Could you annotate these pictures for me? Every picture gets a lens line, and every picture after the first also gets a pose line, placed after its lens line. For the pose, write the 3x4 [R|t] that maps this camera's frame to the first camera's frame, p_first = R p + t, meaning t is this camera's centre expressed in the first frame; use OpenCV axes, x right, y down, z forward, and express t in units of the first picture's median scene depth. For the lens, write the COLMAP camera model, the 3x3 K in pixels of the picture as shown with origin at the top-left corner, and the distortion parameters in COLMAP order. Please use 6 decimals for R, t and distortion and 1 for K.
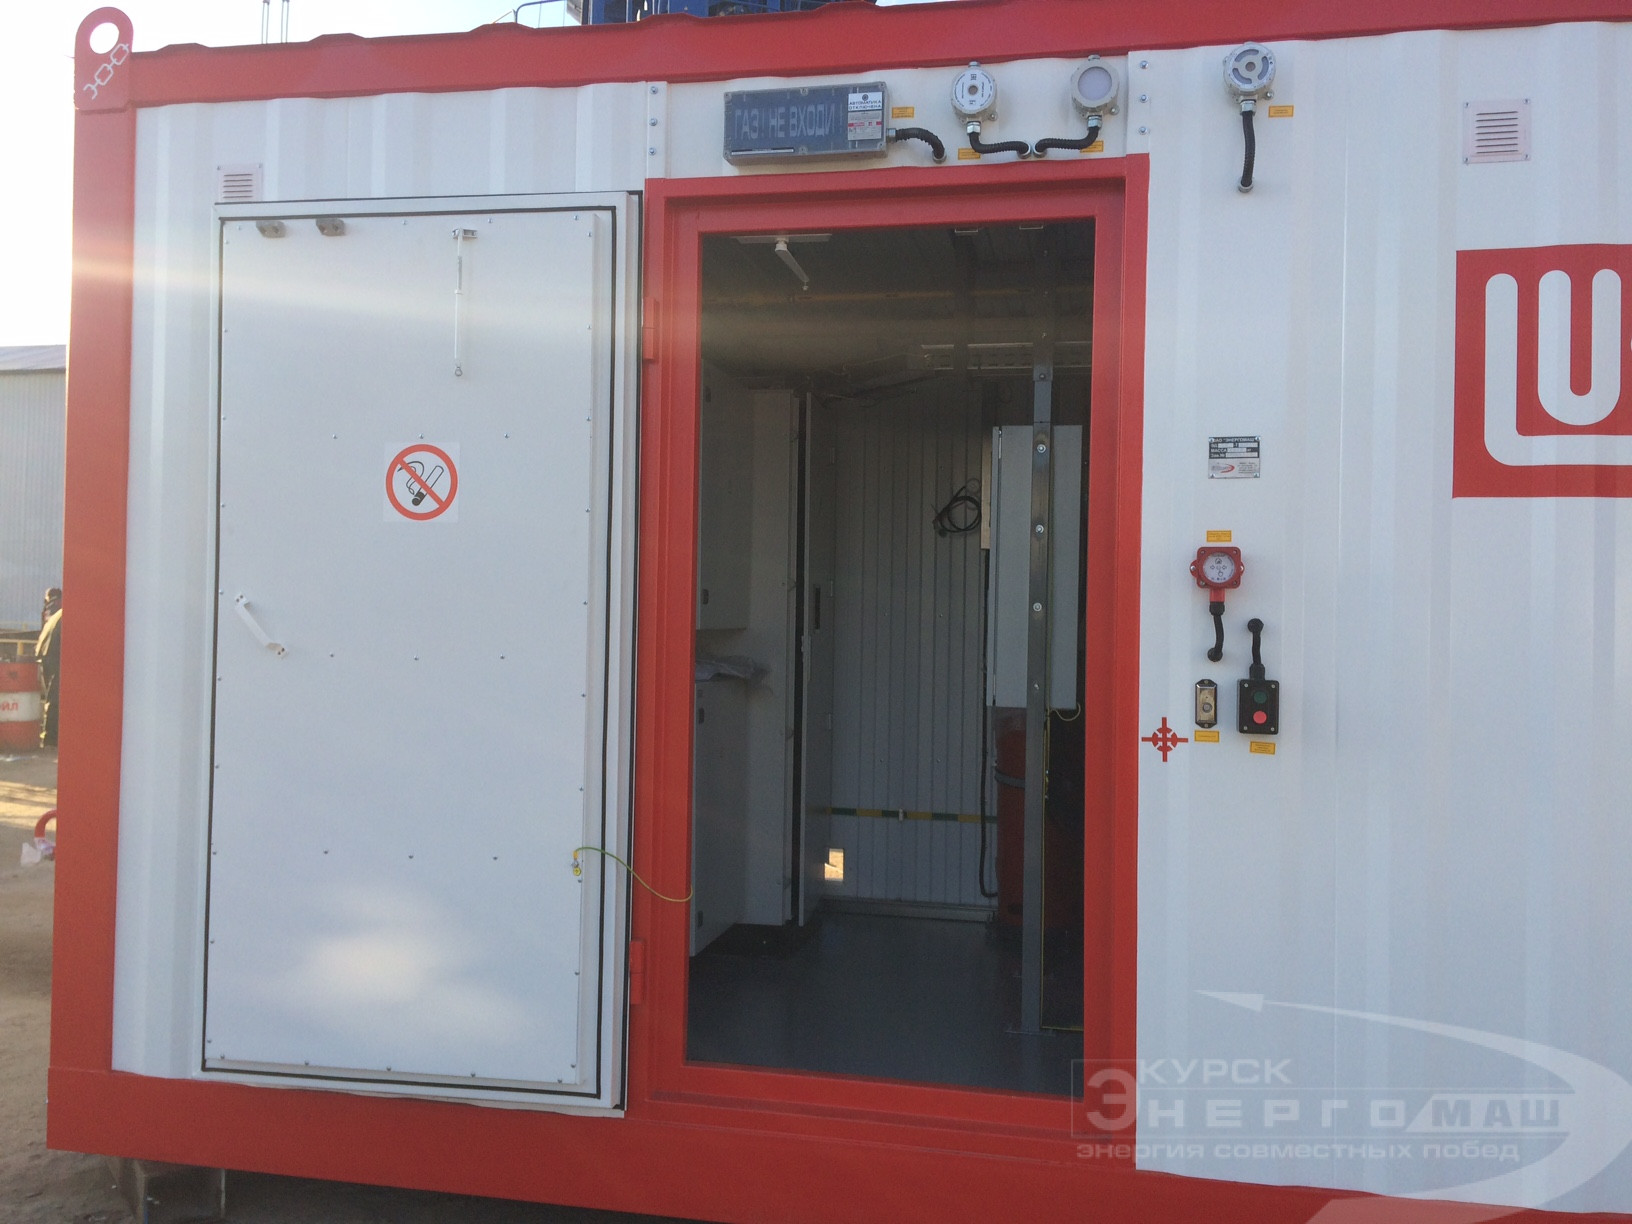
lens RADIAL K [[1406.9, 0, 817.0], [0, 1406.9, 615.4], [0, 0, 1]] dist [0.092521, 0.000405]
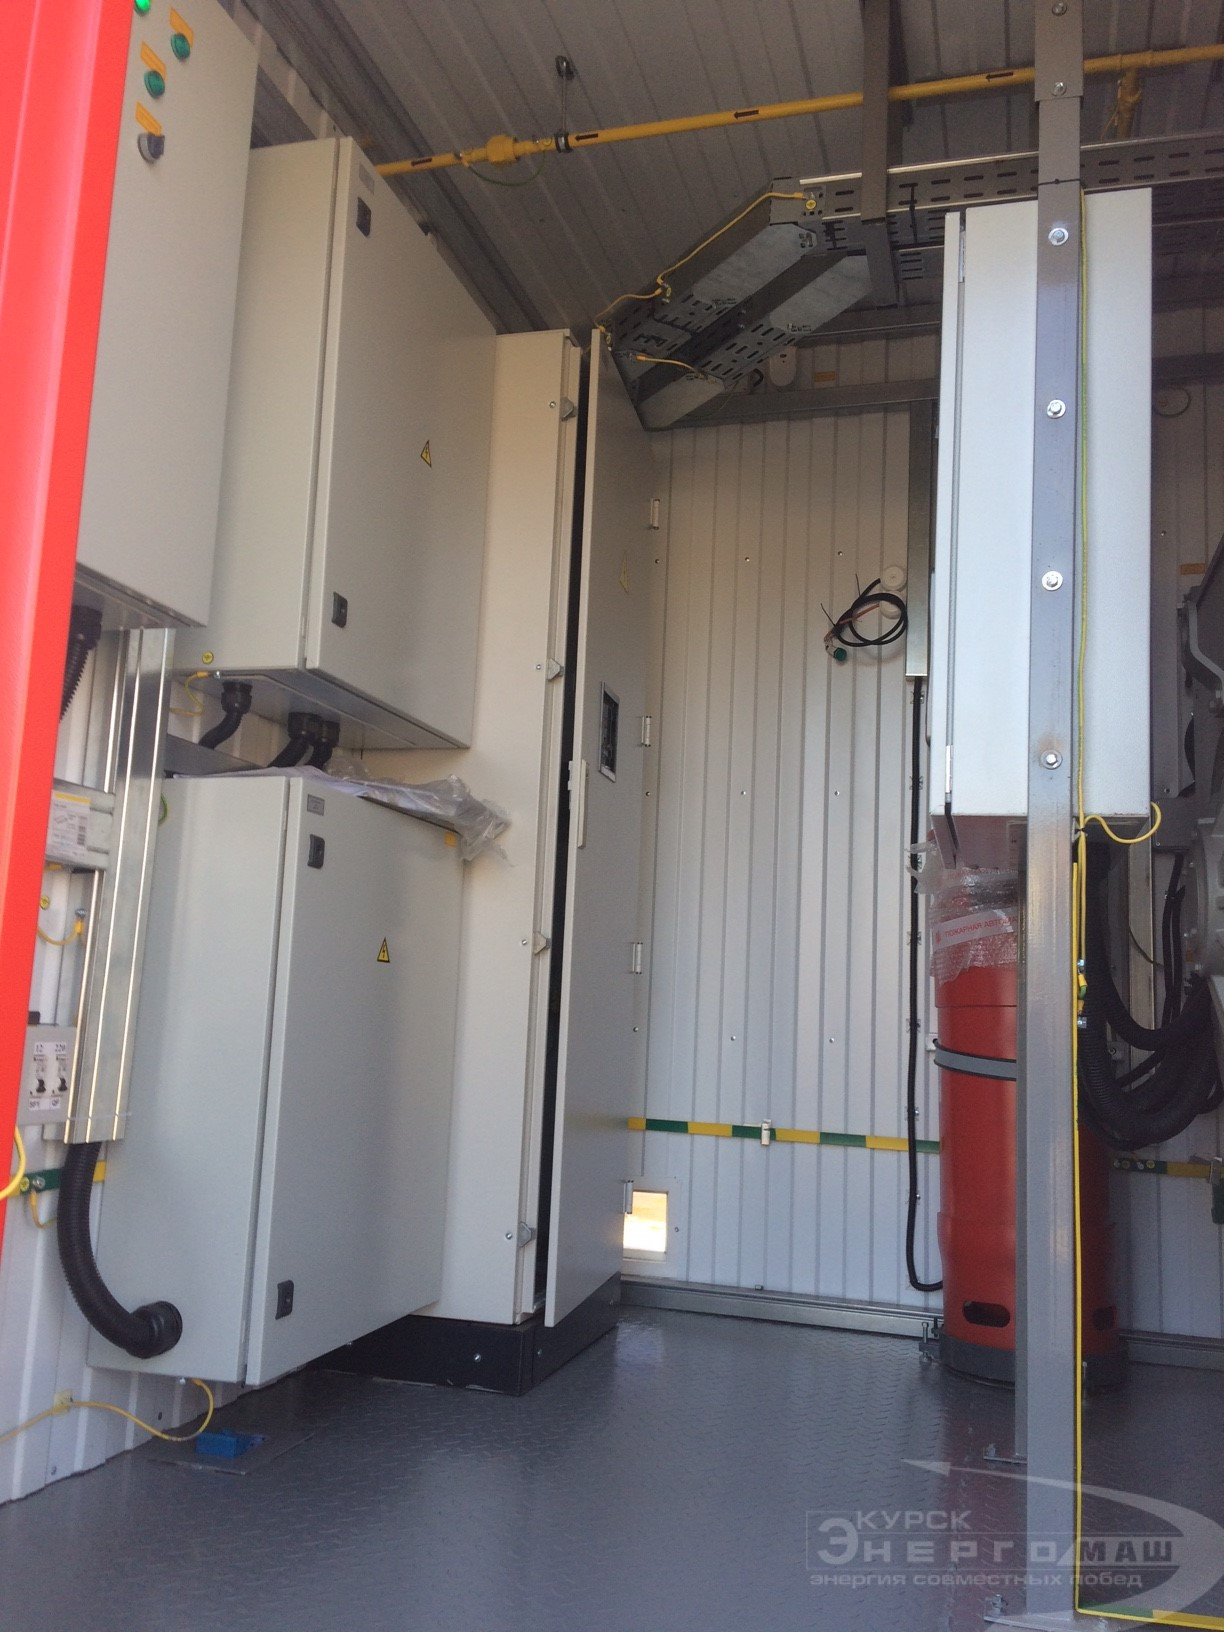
lens RADIAL K [[1406.9, 0, 608.3], [0, 1406.9, 818.5], [0, 0, 1]] dist [0.092521, 0.000405]
pose [[0.996319, 0.014976, -0.084406, 0.043449], [-0.026082, 0.990900, -0.132050, 0.093937], [0.081660, 0.133766, 0.987643, 0.419554]]
